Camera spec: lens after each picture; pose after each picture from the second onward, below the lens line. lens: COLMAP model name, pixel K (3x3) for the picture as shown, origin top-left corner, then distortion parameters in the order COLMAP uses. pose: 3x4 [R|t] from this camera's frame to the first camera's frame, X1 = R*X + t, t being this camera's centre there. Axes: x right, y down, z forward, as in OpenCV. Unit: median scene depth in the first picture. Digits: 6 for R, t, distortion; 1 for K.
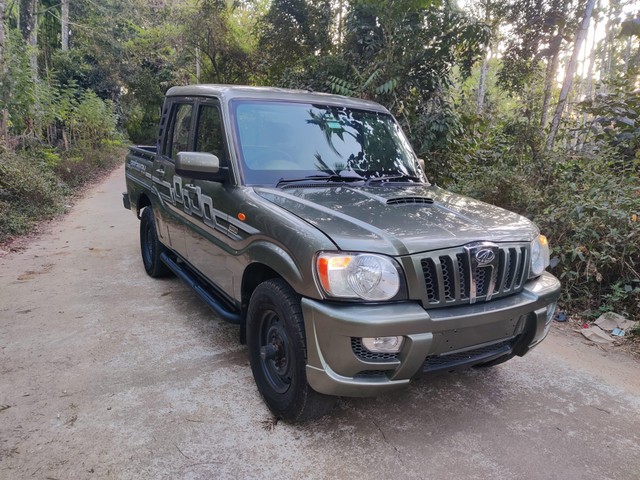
lens RADIAL K [[502.2, 0, 320.5], [0, 502.2, 242.4], [0, 0, 1]] dist [-0.006517, -0.003772]
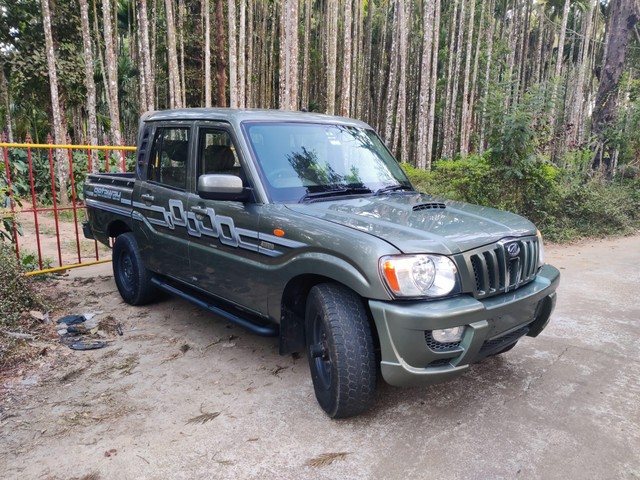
lens RADIAL K [[502.2, 0, 320.3], [0, 502.2, 239.5], [0, 0, 1]] dist [-0.006517, -0.003772]
pose [[0.986563, -0.080457, 0.142196, -0.251824], [0.084970, 0.996046, -0.025947, -0.002560], [-0.139546, 0.037681, 0.989498, -0.061447]]
